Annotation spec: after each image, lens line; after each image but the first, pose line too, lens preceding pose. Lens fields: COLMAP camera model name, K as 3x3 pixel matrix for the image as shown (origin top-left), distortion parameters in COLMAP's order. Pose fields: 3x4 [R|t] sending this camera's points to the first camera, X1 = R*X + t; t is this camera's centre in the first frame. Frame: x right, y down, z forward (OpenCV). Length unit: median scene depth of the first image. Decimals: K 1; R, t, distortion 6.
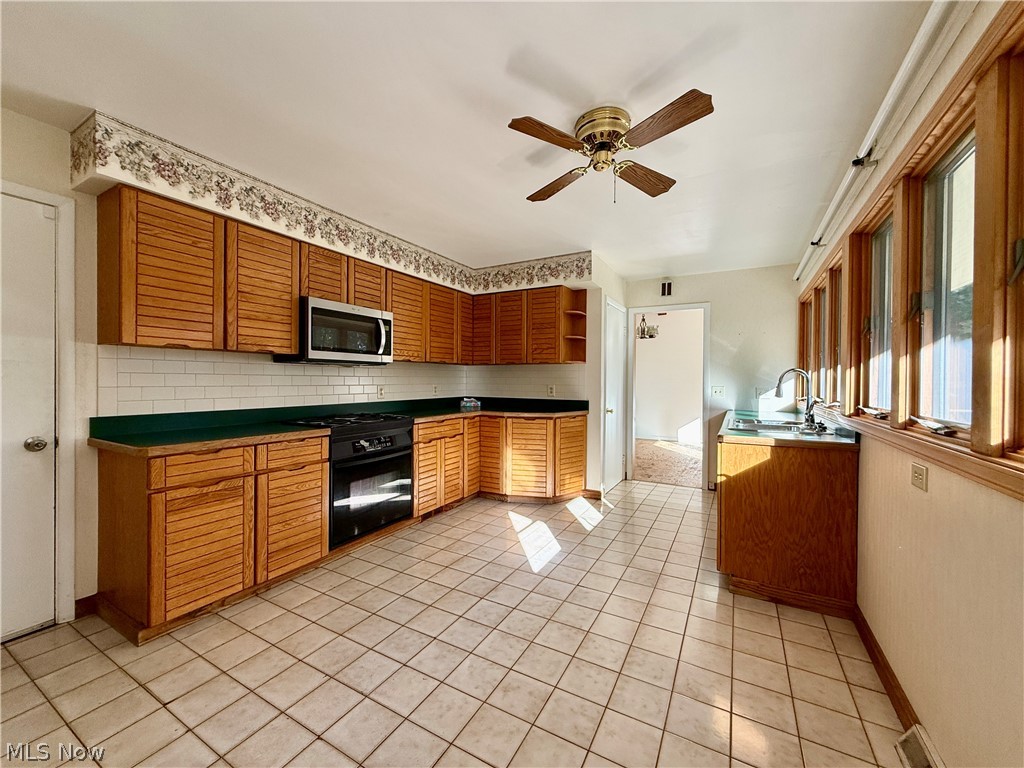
lens RADIAL K [[406.5, 0, 508.6], [0, 406.5, 383.8], [0, 0, 1]] dist [-0.001838, 0.000139]
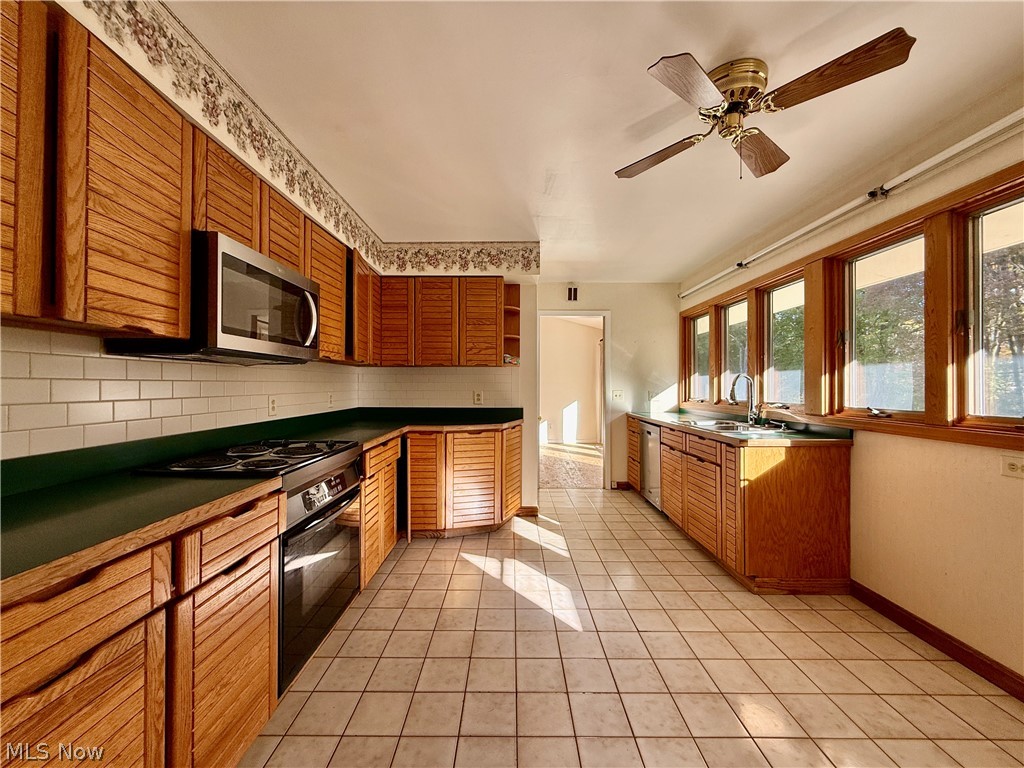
lens RADIAL K [[406.5, 0, 508.6], [0, 406.5, 383.8], [0, 0, 1]] dist [-0.001838, 0.000139]
pose [[0.875309, -0.004524, 0.483544, -0.302925], [0.009734, 0.999918, -0.008265, -0.005604], [-0.483467, 0.011941, 0.875281, 0.255832]]
